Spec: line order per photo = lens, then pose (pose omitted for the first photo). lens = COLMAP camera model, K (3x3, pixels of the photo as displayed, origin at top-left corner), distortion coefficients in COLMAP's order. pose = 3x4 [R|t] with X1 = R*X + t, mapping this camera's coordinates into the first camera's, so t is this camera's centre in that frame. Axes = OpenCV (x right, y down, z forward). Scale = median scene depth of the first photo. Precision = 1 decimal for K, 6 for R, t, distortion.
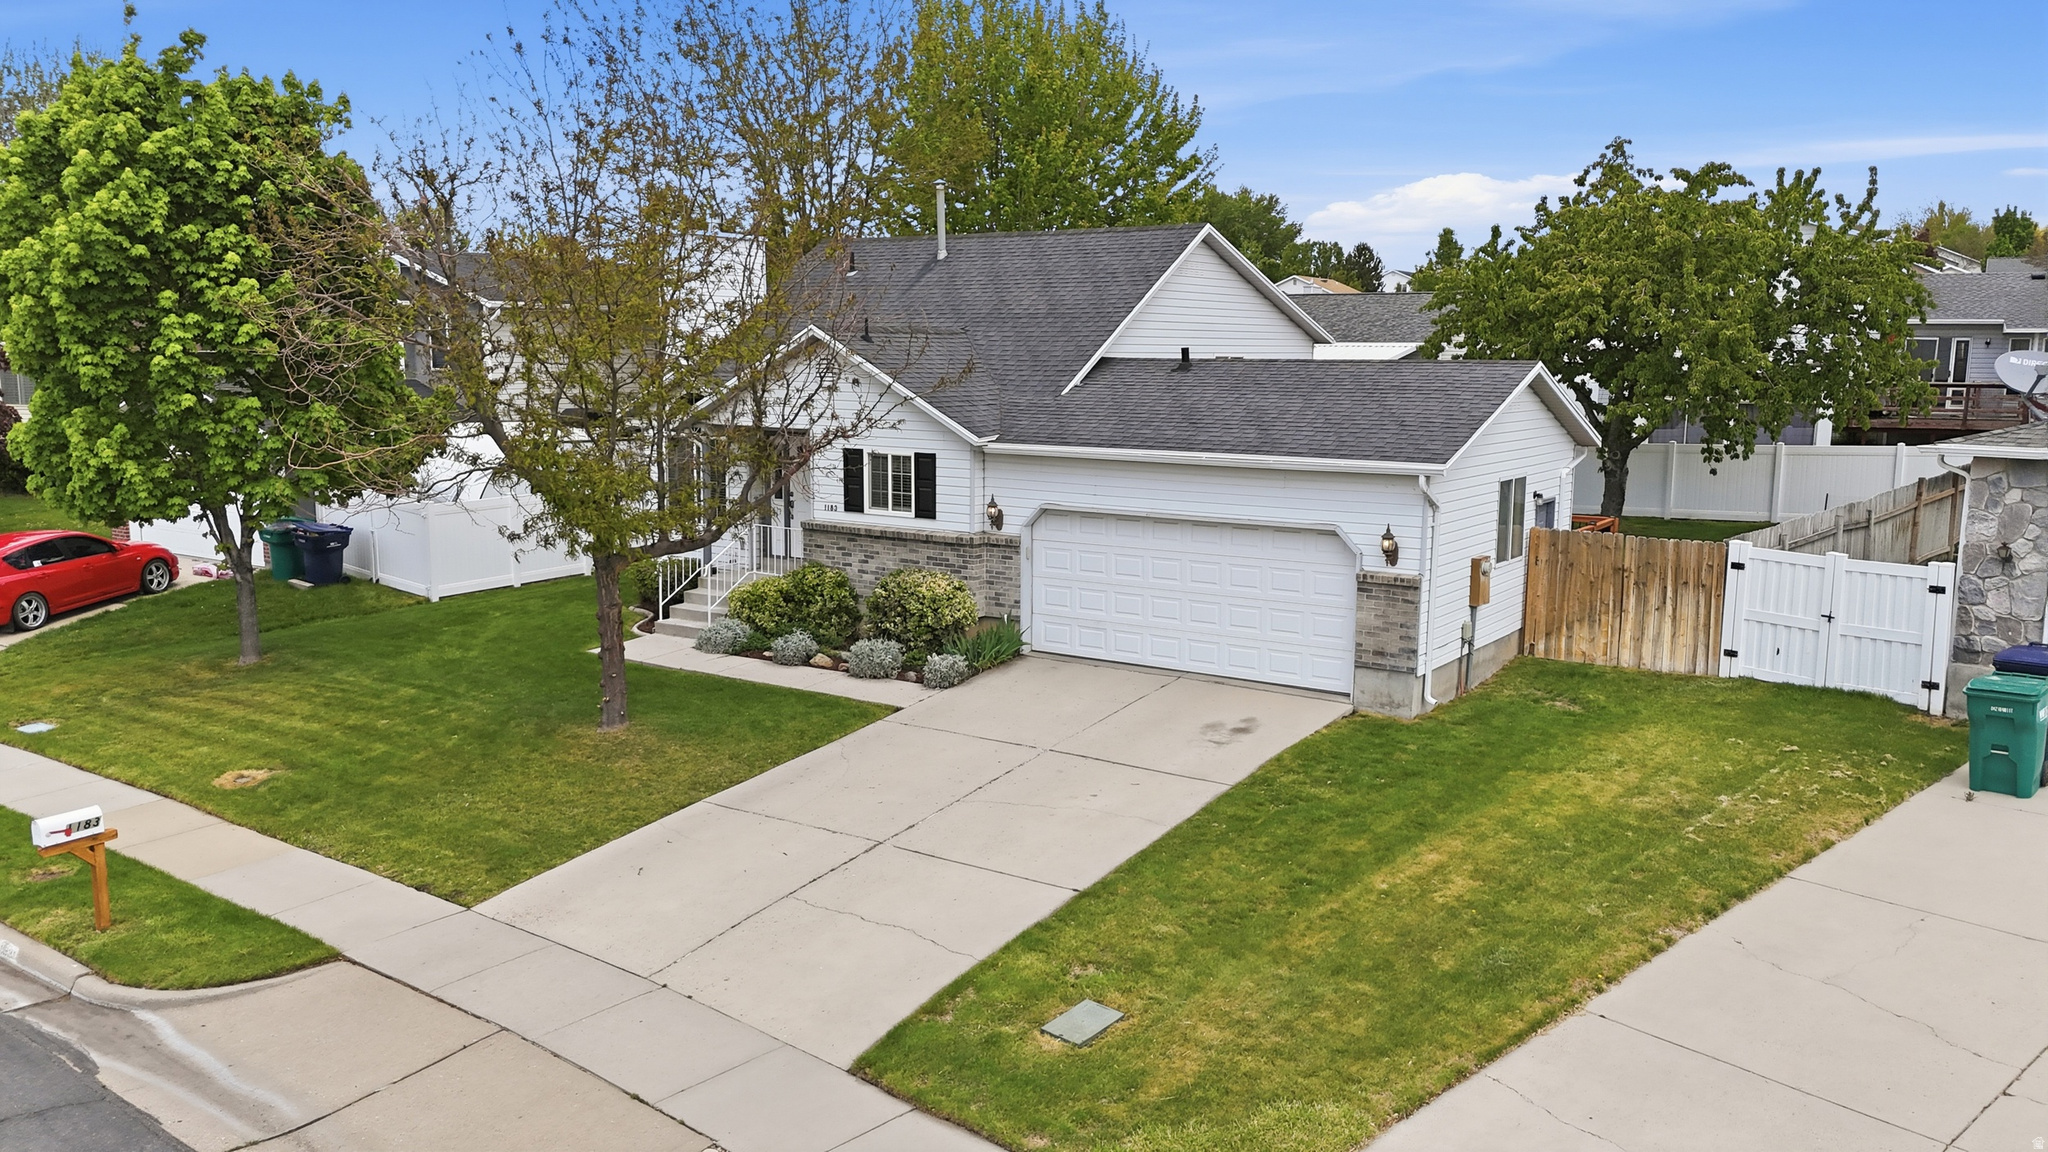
lens RADIAL K [[1496.5, 0, 1025.7], [0, 1496.5, 568.6], [0, 0, 1]] dist [0.080879, -0.070279]
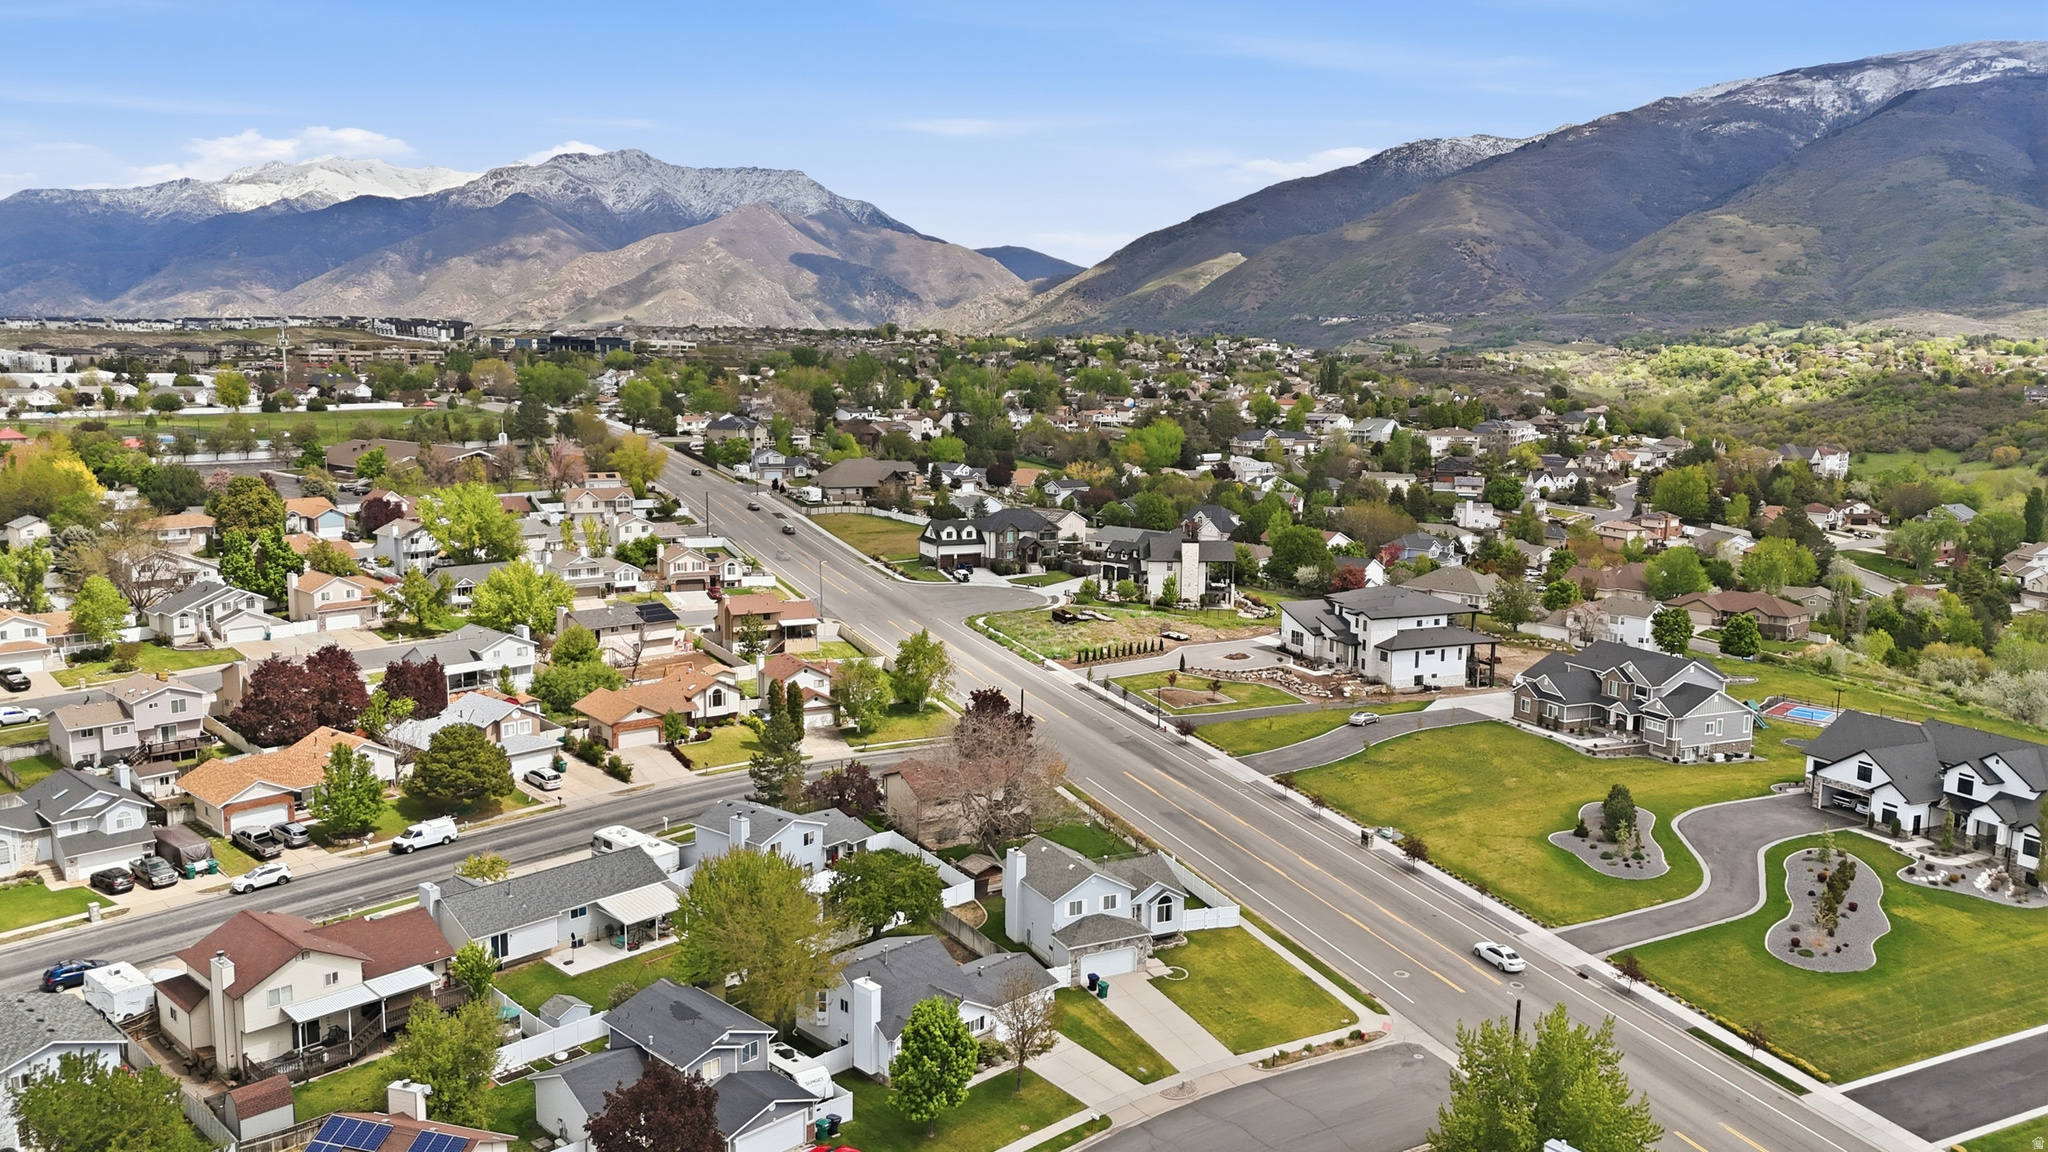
lens RADIAL K [[1496.5, 0, 1022.2], [0, 1496.5, 570.5], [0, 0, 1]] dist [0.080879, -0.070279]
pose [[0.206230, -0.147414, 0.967336, -4.783080], [0.128290, 0.984127, 0.122622, -2.186515], [-0.970057, 0.098811, 0.221868, -0.350449]]
